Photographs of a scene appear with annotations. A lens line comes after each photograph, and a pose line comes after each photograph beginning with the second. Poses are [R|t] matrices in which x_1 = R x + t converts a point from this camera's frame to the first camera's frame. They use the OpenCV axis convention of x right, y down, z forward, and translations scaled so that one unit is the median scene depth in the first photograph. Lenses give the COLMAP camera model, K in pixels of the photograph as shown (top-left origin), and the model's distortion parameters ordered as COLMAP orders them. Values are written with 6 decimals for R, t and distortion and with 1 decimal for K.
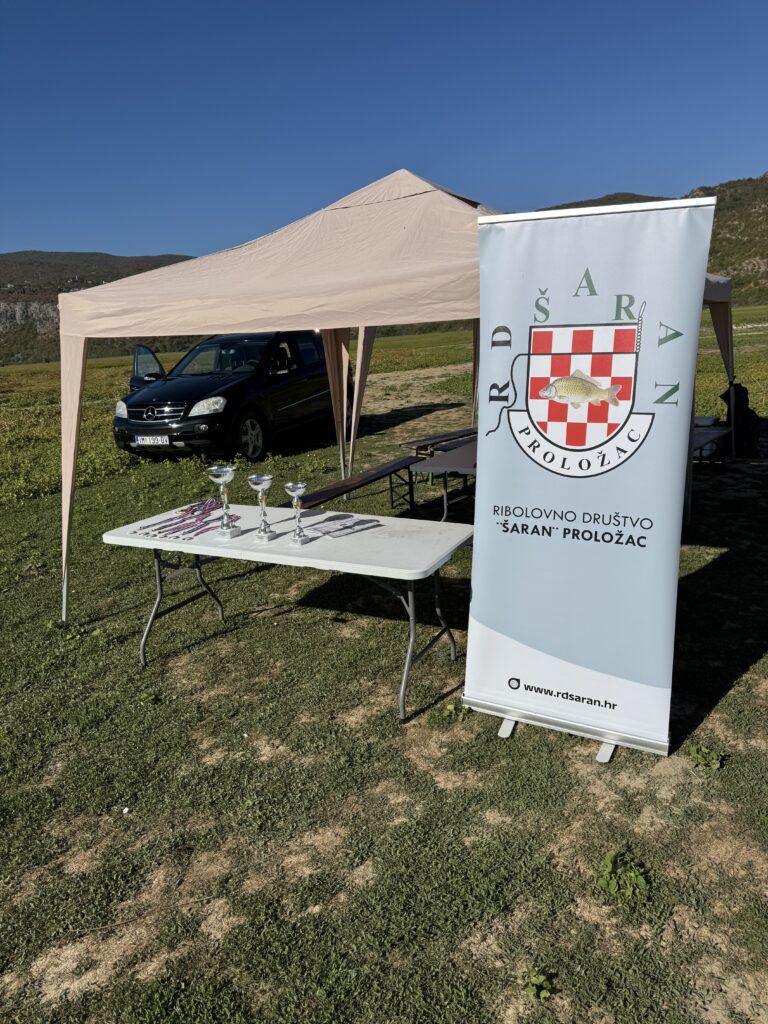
lens RADIAL K [[797.1, 0, 382.4], [0, 797.1, 506.2], [0, 0, 1]] dist [0.050911, -0.046264]
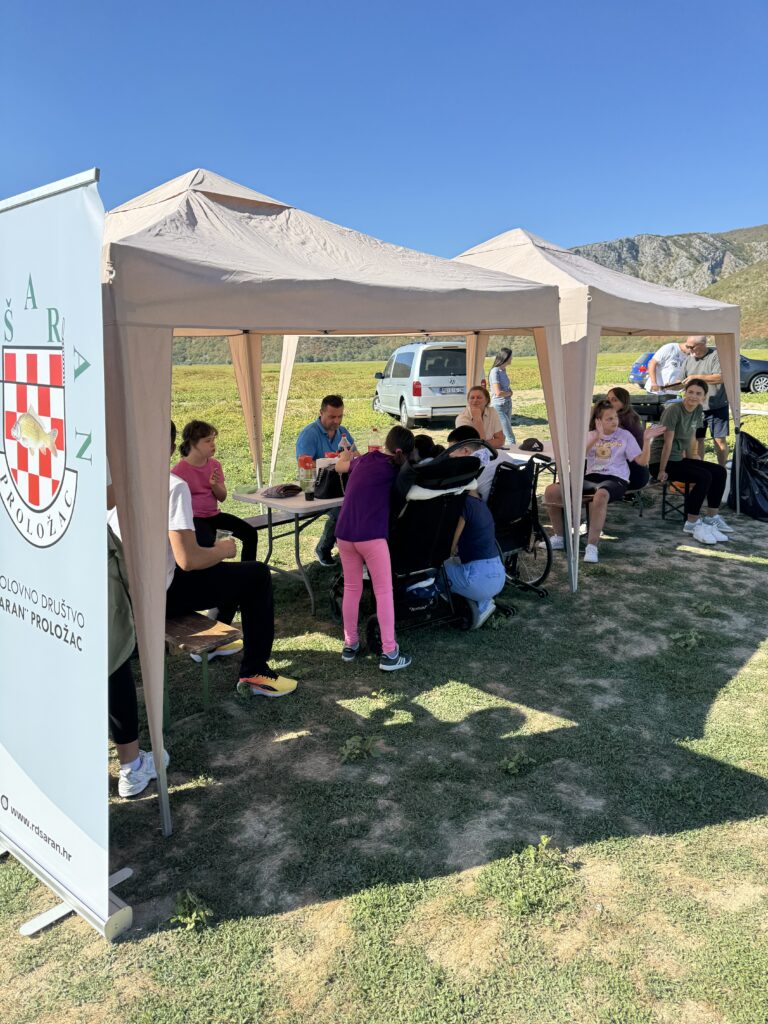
lens RADIAL K [[797.1, 0, 383.1], [0, 797.1, 489.8], [0, 0, 1]] dist [0.050911, -0.046264]
pose [[0.976229, 0.081909, -0.200670, 0.711013], [-0.089135, 0.995647, -0.027228, -0.097734], [0.197567, 0.044468, 0.979280, 0.320435]]
